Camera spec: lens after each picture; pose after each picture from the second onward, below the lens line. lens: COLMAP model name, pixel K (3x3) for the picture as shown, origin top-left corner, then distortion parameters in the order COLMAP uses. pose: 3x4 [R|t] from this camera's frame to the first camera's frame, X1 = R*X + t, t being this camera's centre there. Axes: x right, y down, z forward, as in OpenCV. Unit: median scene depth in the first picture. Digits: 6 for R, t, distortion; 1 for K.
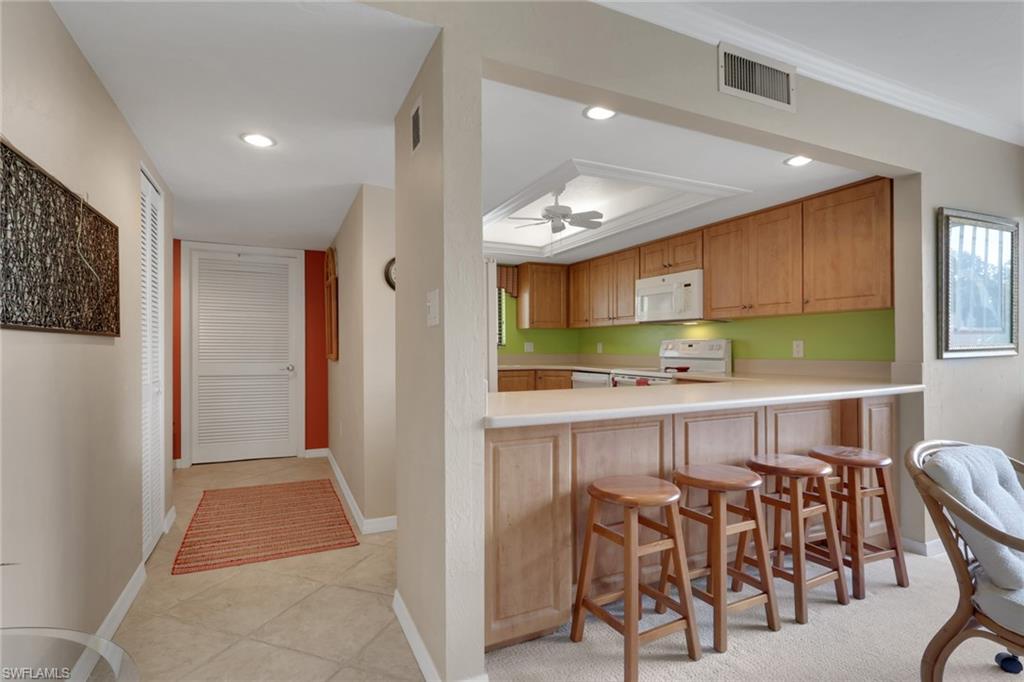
lens RADIAL K [[491.9, 0, 509.6], [0, 491.9, 345.0], [0, 0, 1]] dist [-0.000506, -0.000269]
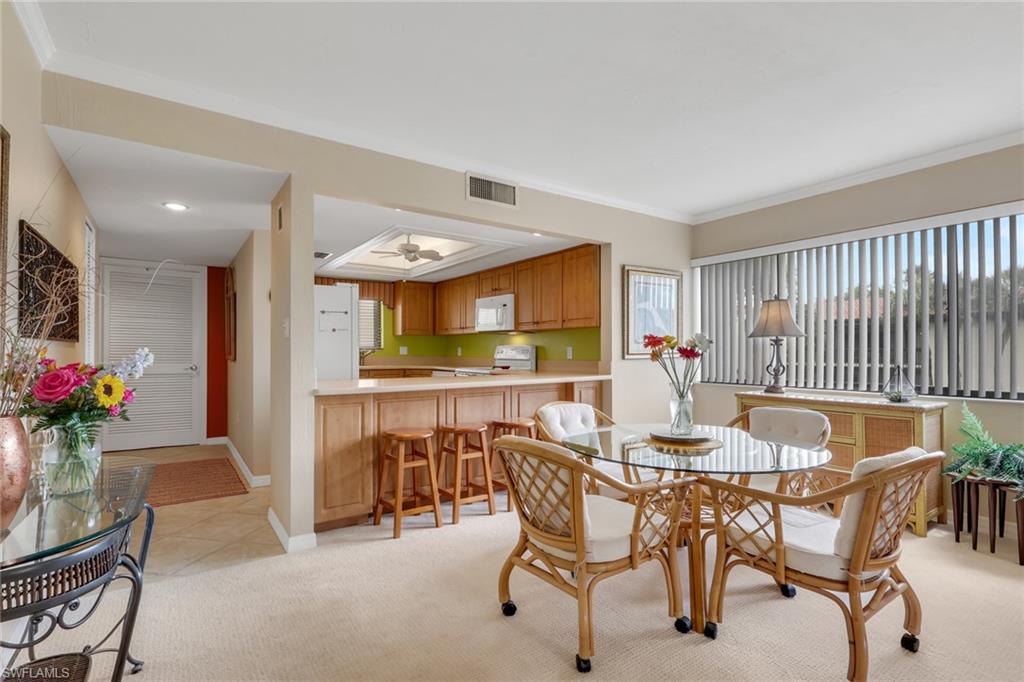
lens RADIAL K [[576.4, 0, 511.4], [0, 576.4, 346.5], [0, 0, 1]] dist [0.001113, -0.000111]
pose [[0.995343, 0.005551, 0.096234, 0.257905], [-0.005300, 0.999982, -0.002869, -0.004530], [-0.096248, 0.002346, 0.995355, -0.651315]]
